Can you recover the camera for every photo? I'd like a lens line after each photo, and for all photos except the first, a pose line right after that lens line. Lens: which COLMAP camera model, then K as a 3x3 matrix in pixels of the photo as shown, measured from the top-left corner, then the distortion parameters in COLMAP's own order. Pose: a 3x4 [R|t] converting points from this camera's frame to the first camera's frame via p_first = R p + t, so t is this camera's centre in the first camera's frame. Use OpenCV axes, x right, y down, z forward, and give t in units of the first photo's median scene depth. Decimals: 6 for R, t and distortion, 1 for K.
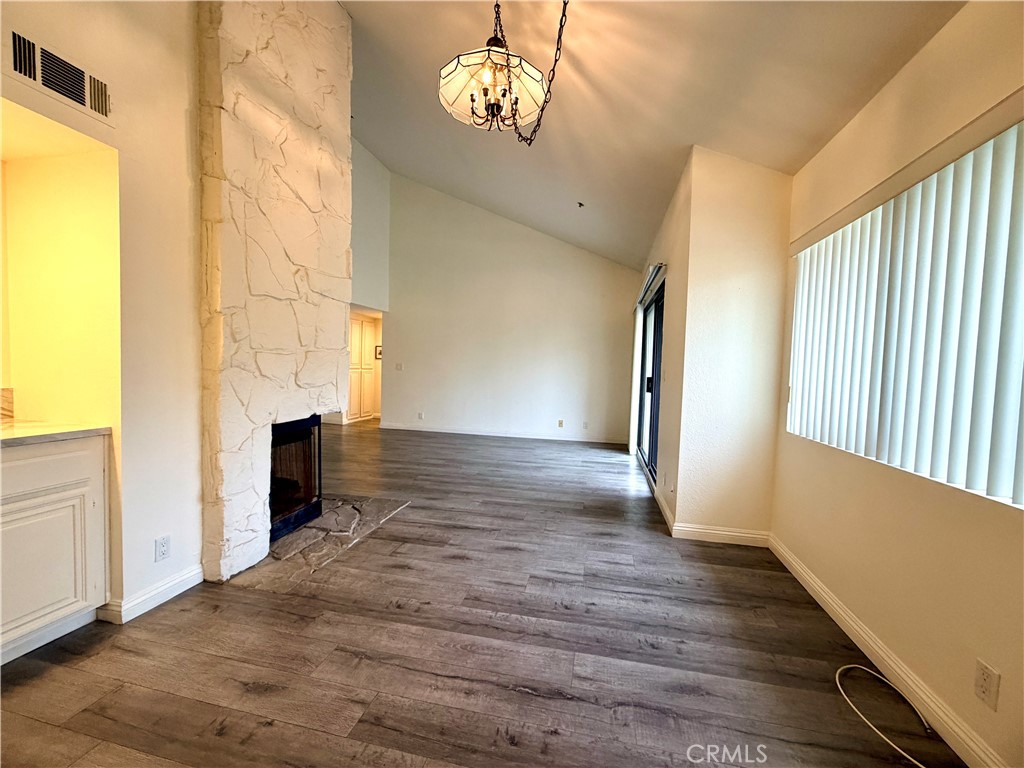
lens RADIAL K [[407.6, 0, 512.0], [0, 407.6, 384.0], [0, 0, 1]] dist [0.000174, 0.000034]
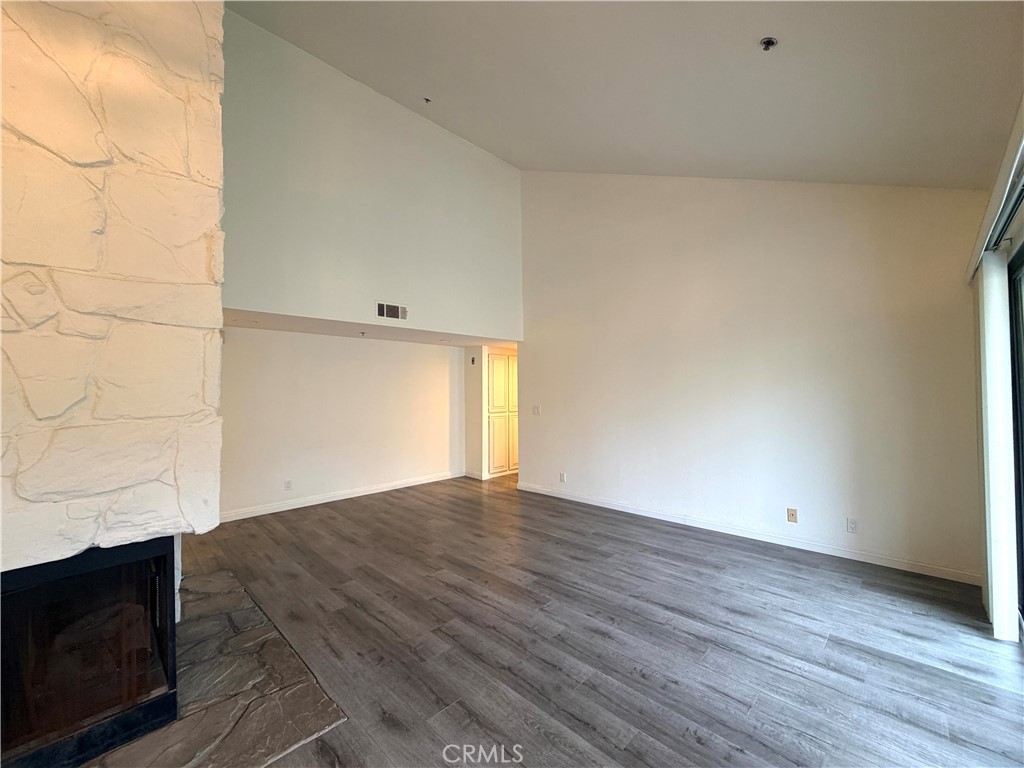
lens RADIAL K [[407.6, 0, 512.0], [0, 407.6, 384.0], [0, 0, 1]] dist [0.000174, 0.000034]
pose [[0.843118, -0.054179, -0.534992, 0.143788], [0.015142, 0.996909, -0.077094, -0.048841], [0.537515, 0.056899, 0.841332, 0.486289]]
